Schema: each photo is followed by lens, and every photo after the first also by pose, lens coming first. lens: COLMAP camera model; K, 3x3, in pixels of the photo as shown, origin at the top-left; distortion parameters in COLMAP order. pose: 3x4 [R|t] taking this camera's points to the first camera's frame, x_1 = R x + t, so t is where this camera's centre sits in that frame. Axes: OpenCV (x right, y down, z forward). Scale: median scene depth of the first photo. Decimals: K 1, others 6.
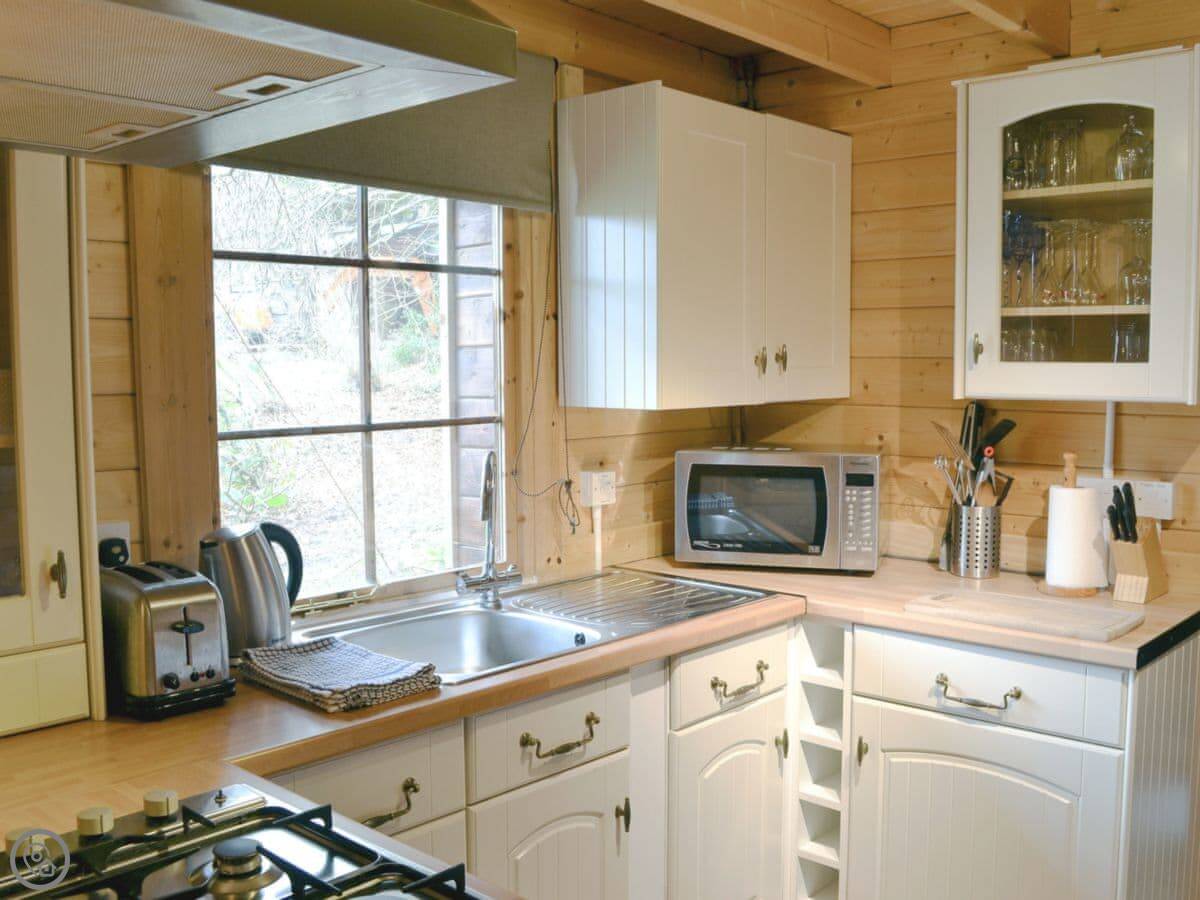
lens RADIAL K [[1148.8, 0, 602.1], [0, 1148.8, 428.7], [0, 0, 1]] dist [-0.062397, 0.021405]
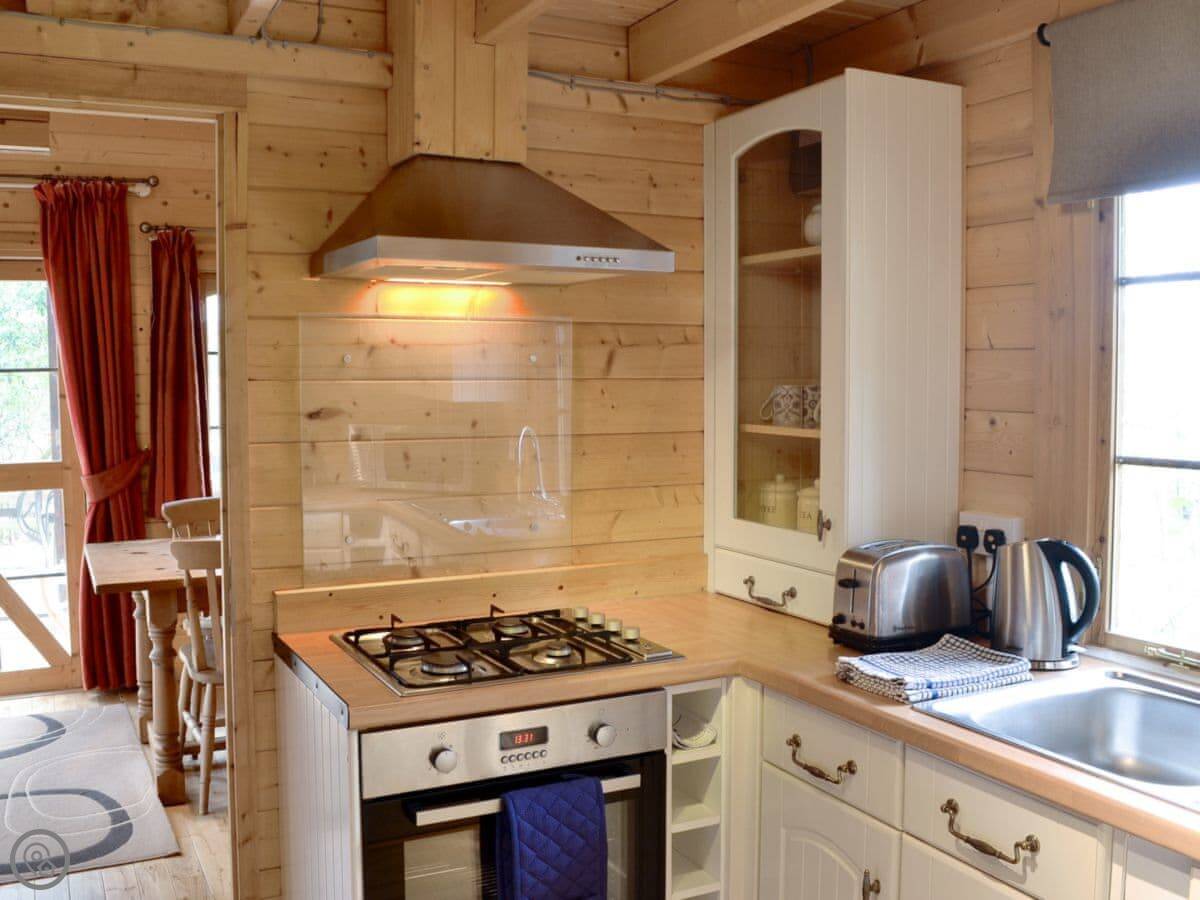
lens RADIAL K [[1148.8, 0, 602.1], [0, 1148.8, 428.7], [0, 0, 1]] dist [-0.062397, 0.021405]
pose [[-0.358514, 0.056826, -0.931793, 1.018223], [-0.047133, 0.995771, 0.078862, -0.104195], [0.932334, 0.072192, -0.354319, 1.220100]]
